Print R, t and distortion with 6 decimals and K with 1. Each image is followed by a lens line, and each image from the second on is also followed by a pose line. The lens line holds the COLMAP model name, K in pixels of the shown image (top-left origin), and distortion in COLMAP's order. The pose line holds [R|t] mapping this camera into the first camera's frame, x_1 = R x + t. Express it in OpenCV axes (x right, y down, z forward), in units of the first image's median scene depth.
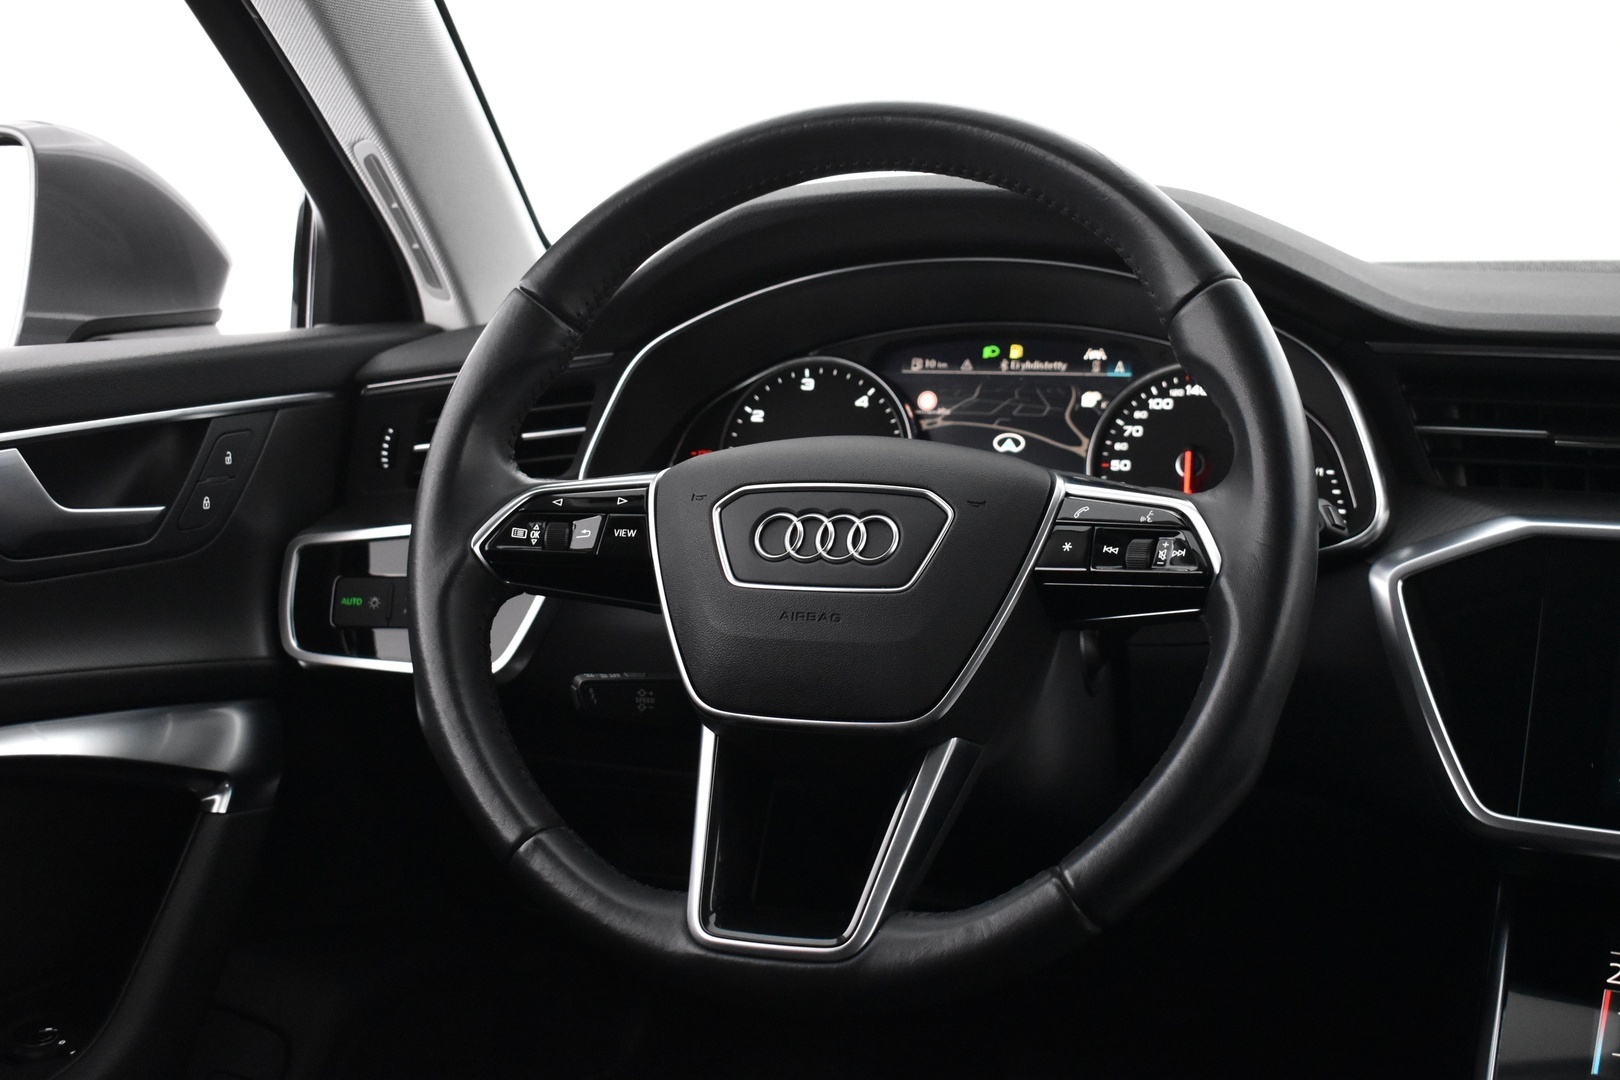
lens RADIAL K [[2063.9, 0, 808.5], [0, 2063.9, 488.4], [0, 0, 1]] dist [-0.075355, -0.027335]
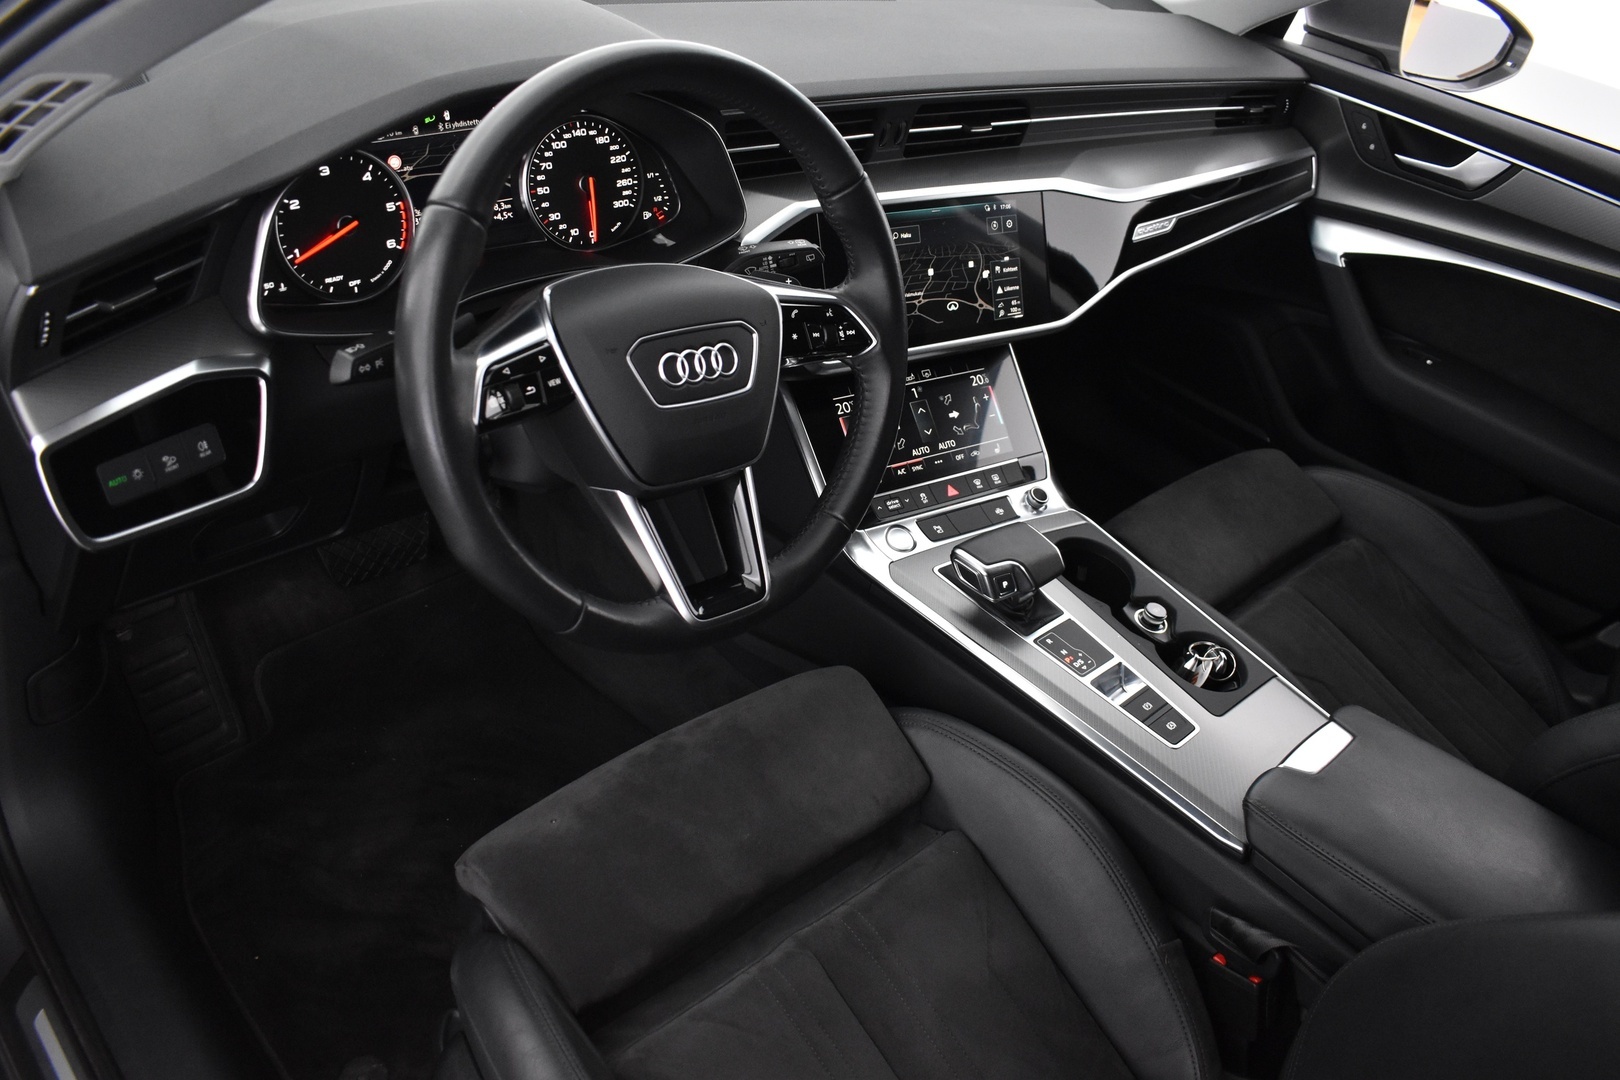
lens RADIAL K [[1252.9, 0, 810.0], [0, 1252.9, 540.0], [0, 0, 1]] dist [-0.108396, 0.028038]
pose [[0.465347, -0.454726, 0.759392, -0.564272], [-0.041229, 0.845879, 0.531779, -0.284918], [-0.884168, -0.278771, 0.374879, 0.411033]]
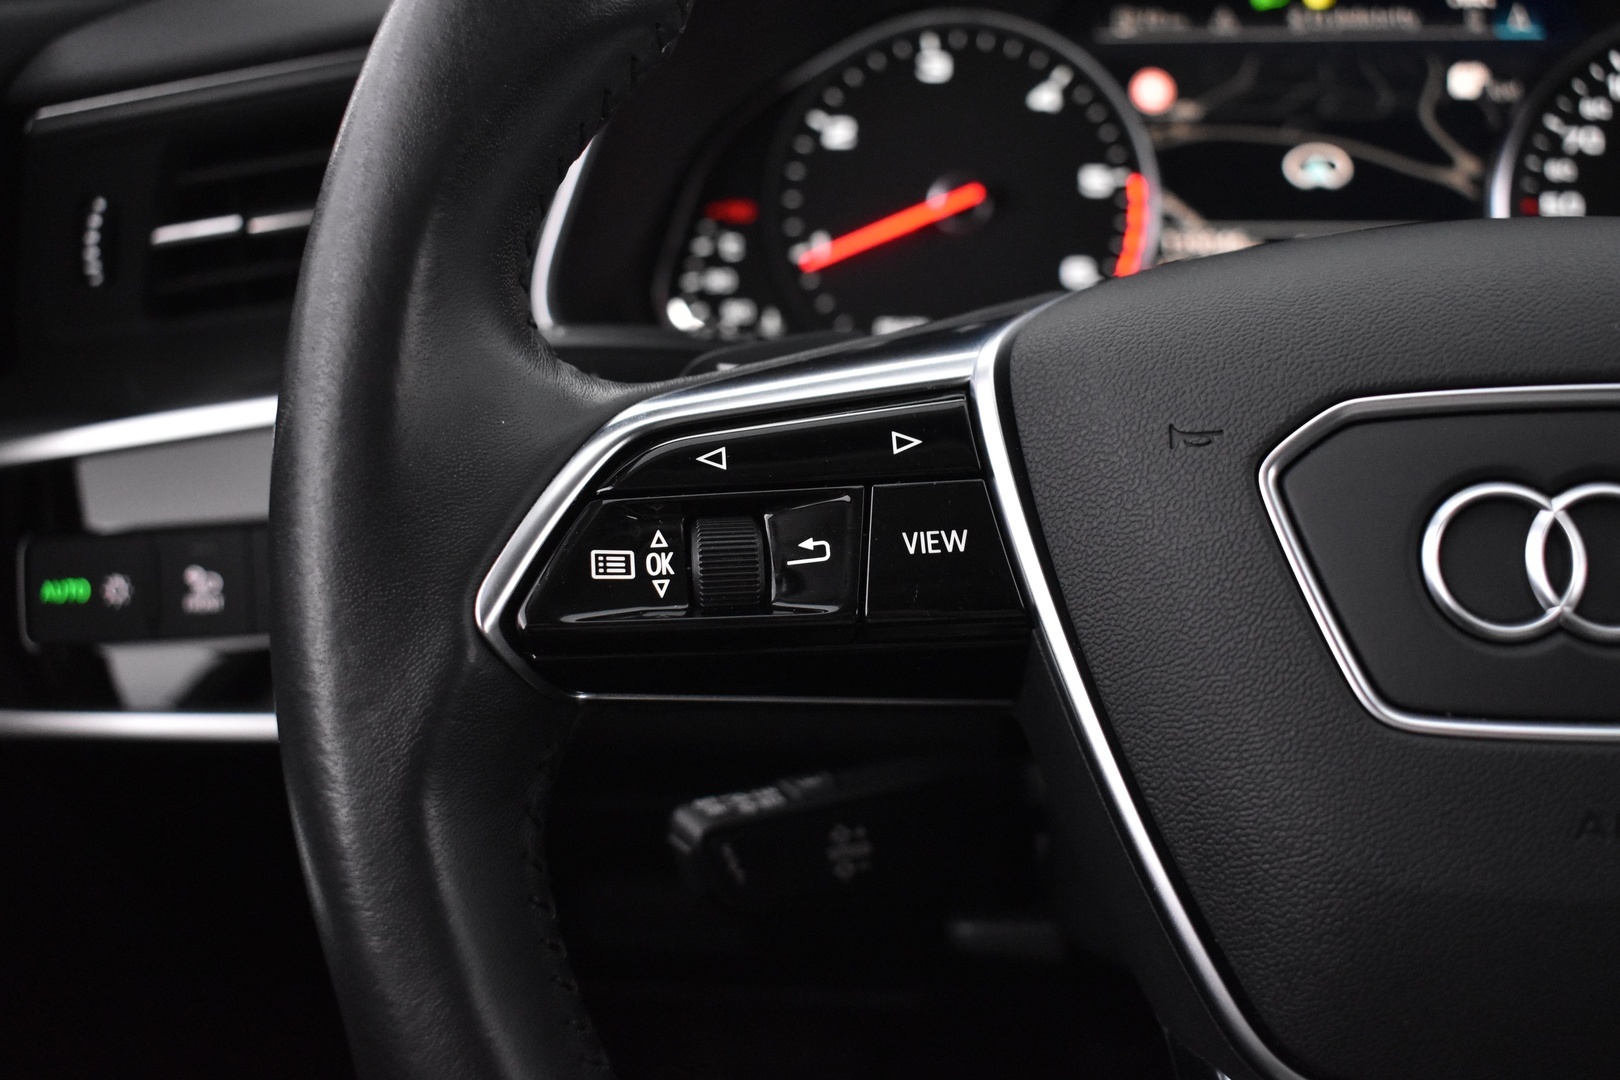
lens RADIAL K [[1758.1, 0, 858.5], [0, 1758.1, 532.8], [0, 0, 1]] dist [-0.034231, -0.002181]
pose [[0.970343, -0.092060, 0.223514, -0.134603], [0.042088, 0.974861, 0.218803, -0.035333], [-0.238038, -0.202907, 0.949824, 0.592675]]
